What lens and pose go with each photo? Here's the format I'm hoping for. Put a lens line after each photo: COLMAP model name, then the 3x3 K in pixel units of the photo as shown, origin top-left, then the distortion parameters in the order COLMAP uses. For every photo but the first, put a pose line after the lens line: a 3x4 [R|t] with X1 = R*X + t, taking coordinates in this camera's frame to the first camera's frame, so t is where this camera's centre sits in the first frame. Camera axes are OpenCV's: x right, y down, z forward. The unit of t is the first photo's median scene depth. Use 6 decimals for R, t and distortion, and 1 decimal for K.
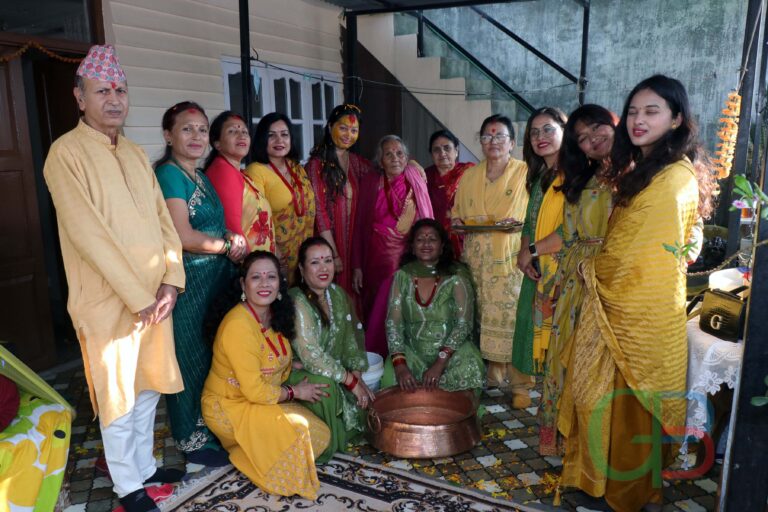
lens RADIAL K [[642.7, 0, 398.8], [0, 642.7, 259.0], [0, 0, 1]] dist [-0.017318, 0.059826]
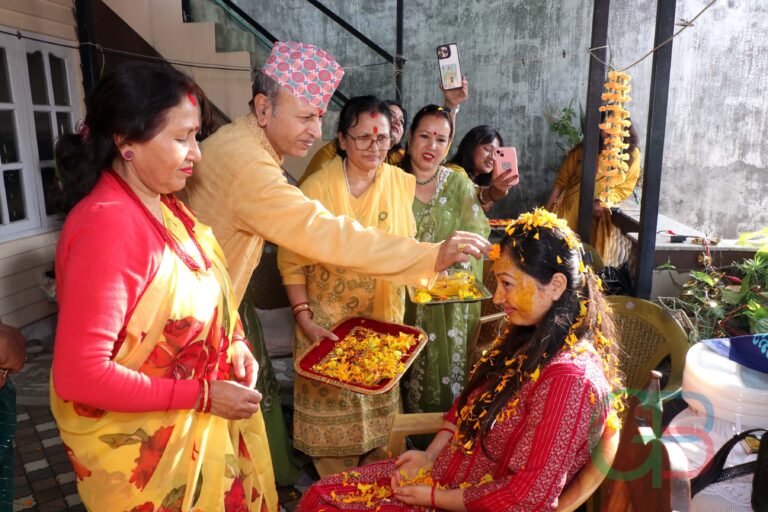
lens RADIAL K [[642.7, 0, 398.8], [0, 642.7, 259.0], [0, 0, 1]] dist [-0.017318, 0.059826]
pose [[0.950892, -0.054572, 0.304673, 0.025961], [0.051567, 0.998509, 0.017907, -0.039577], [-0.305196, -0.001317, 0.952289, 0.214213]]
